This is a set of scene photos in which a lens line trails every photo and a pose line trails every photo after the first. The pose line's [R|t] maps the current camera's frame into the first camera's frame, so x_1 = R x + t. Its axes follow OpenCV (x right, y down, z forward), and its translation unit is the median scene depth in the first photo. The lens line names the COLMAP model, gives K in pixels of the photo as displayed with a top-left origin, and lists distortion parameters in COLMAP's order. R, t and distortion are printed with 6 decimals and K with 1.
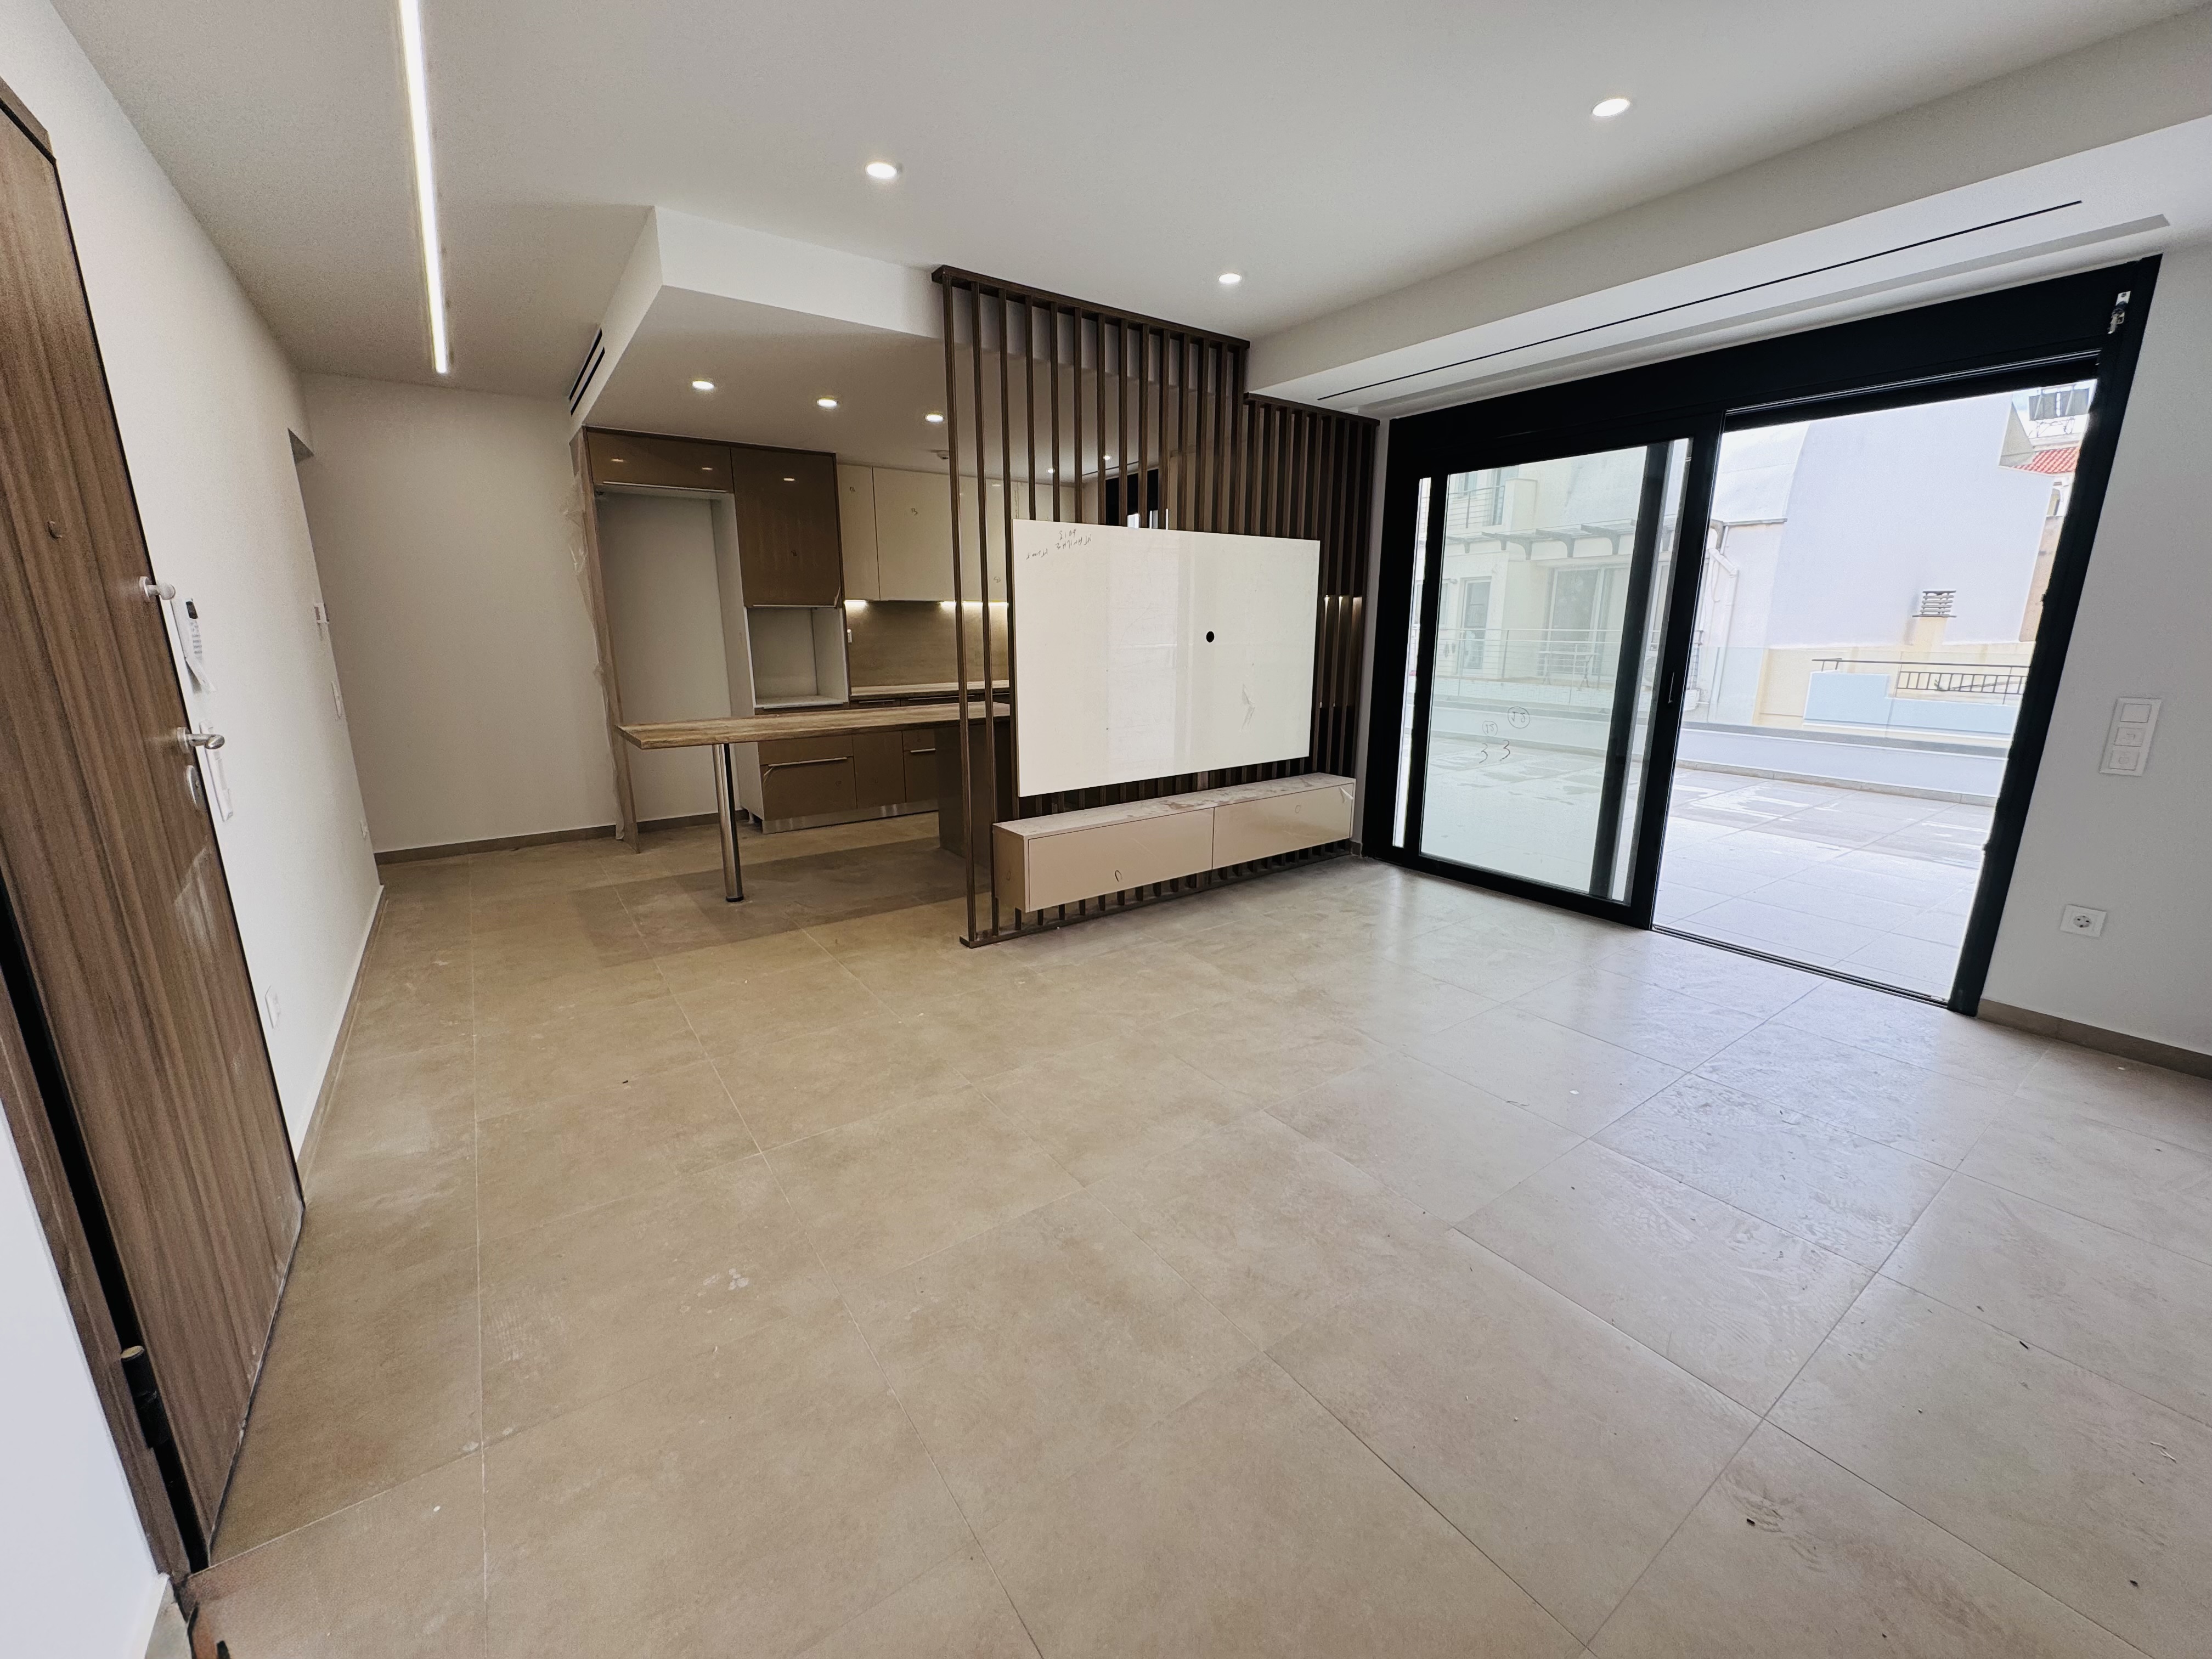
lens RADIAL K [[881.4, 0, 1106.0], [0, 881.4, 829.5], [0, 0, 1]] dist [-0.000329, -0.000118]
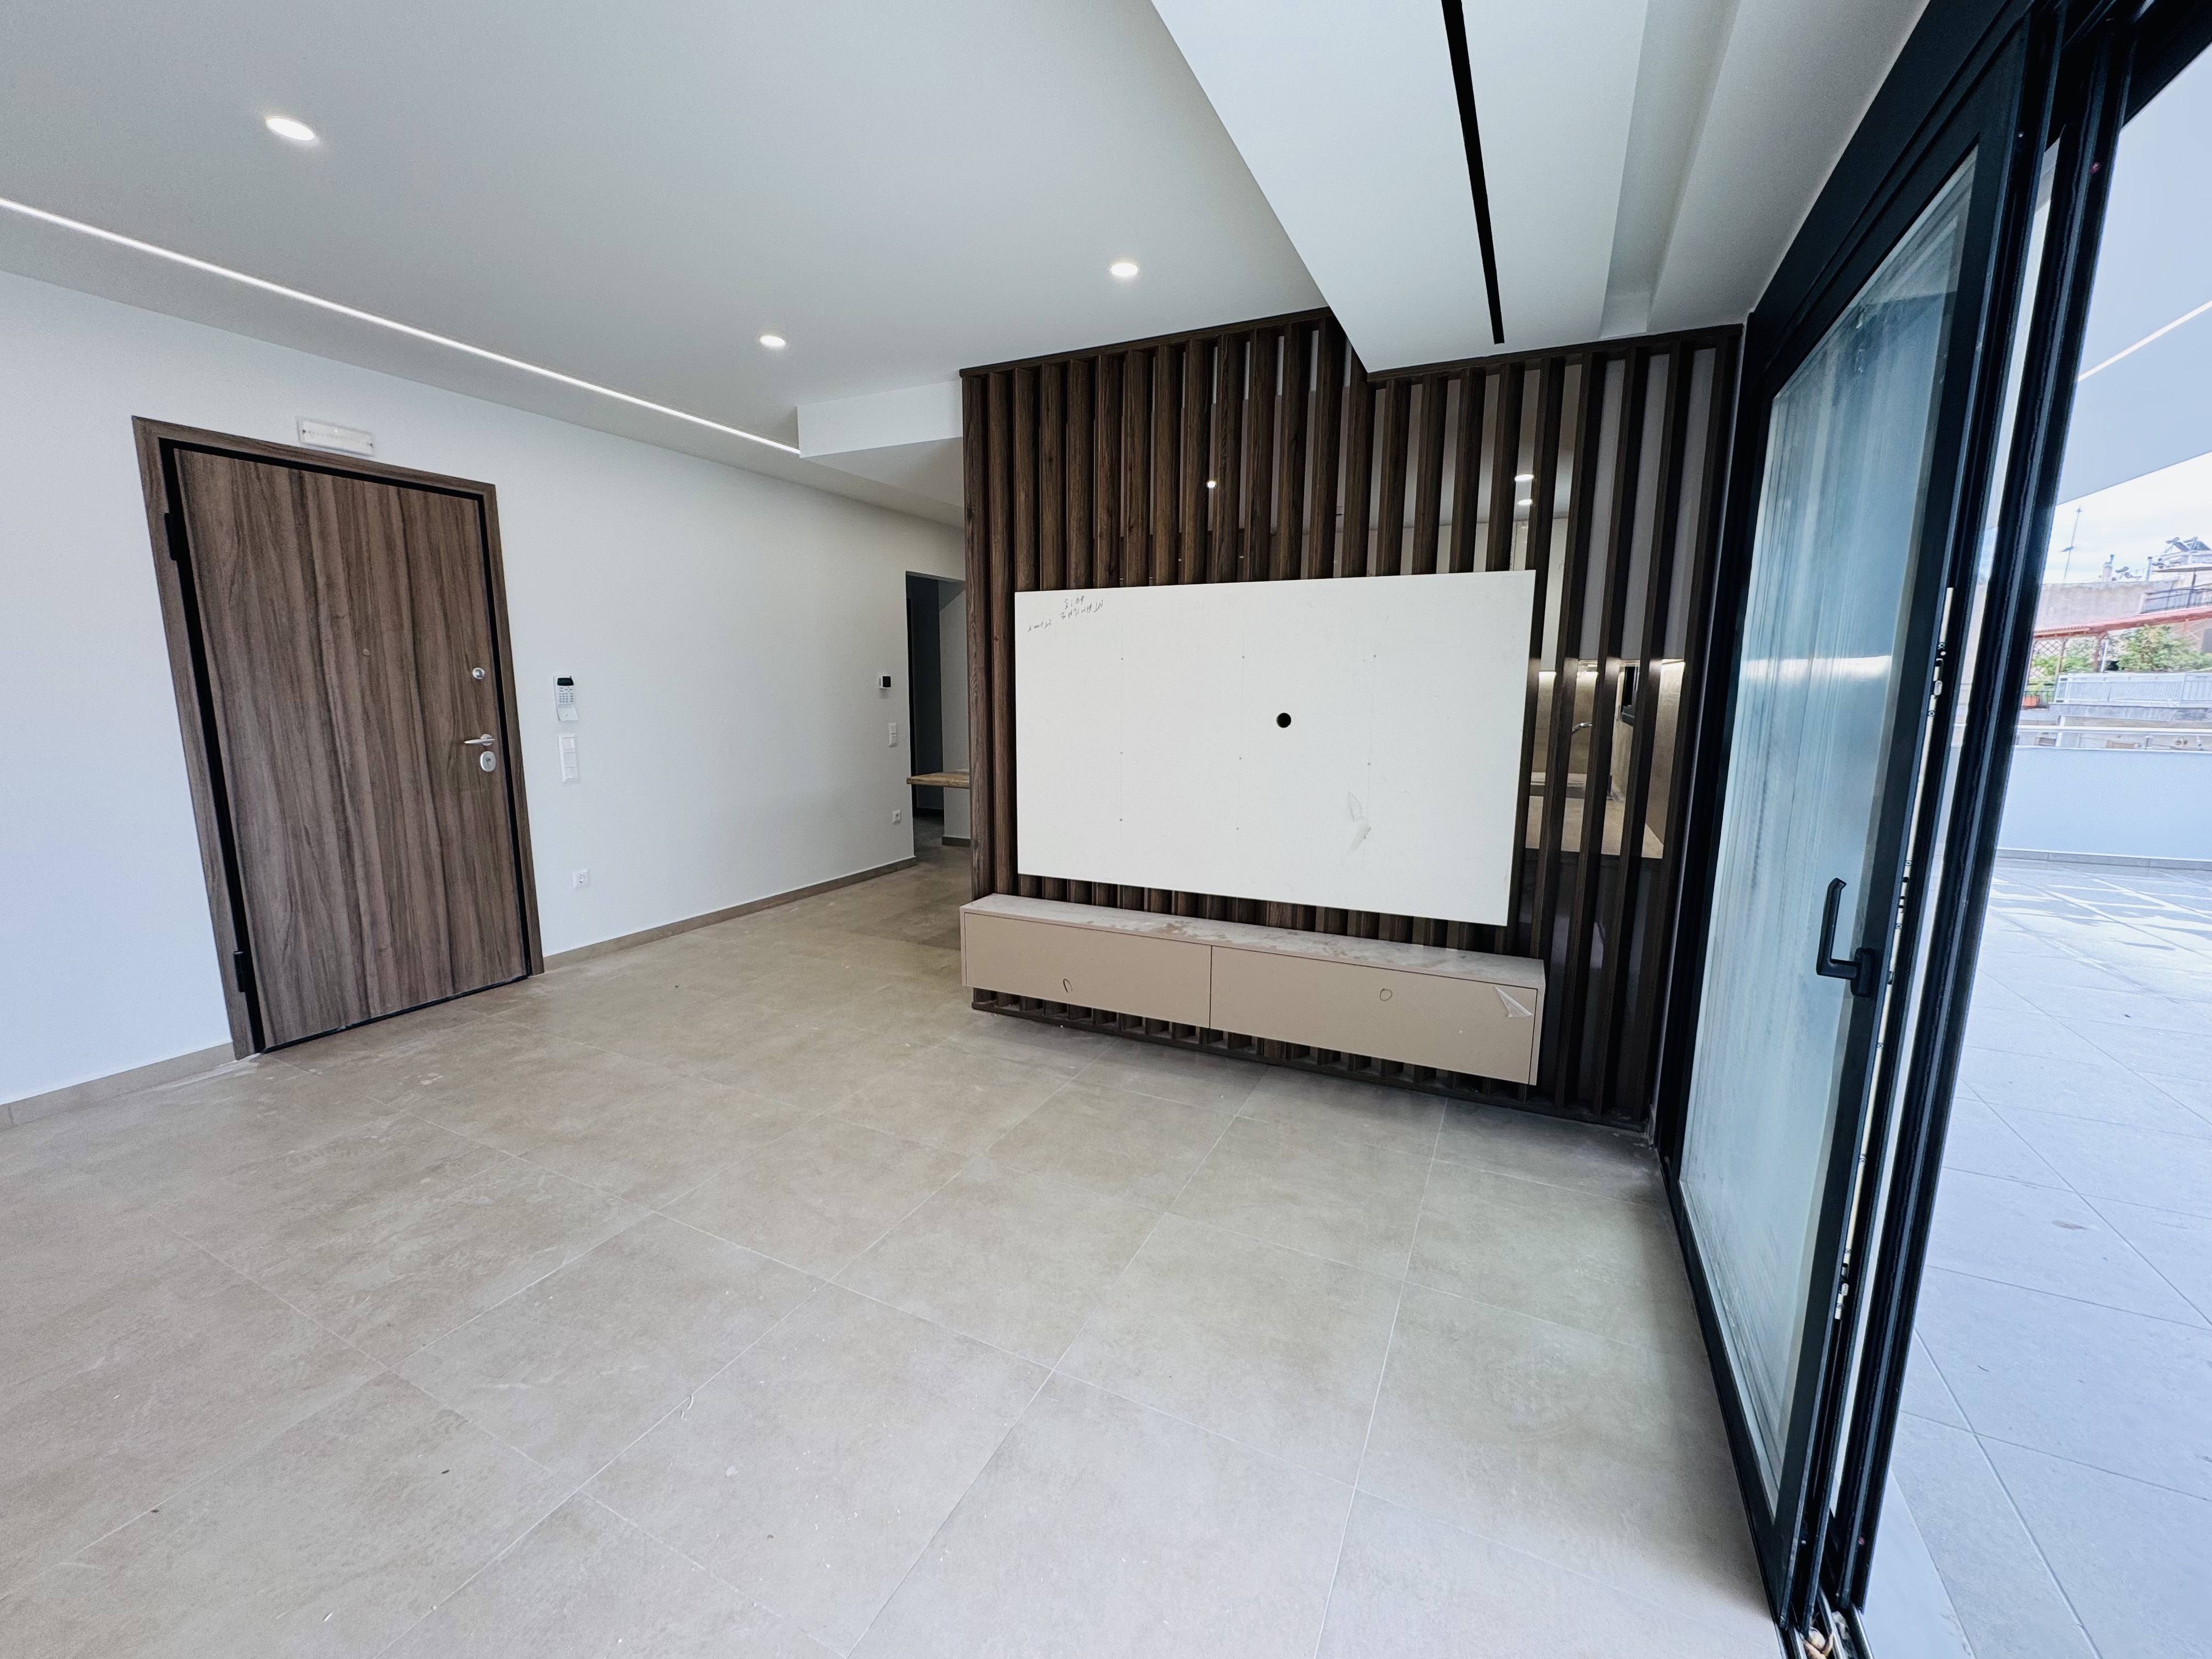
lens RADIAL K [[881.4, 0, 1106.0], [0, 881.4, 829.5], [0, 0, 1]] dist [-0.000329, -0.000118]
pose [[0.474645, 0.148195, -0.867612, 0.825880], [-0.212742, 0.975813, 0.050292, -0.161725], [0.854080, 0.160707, 0.494692, 0.630502]]
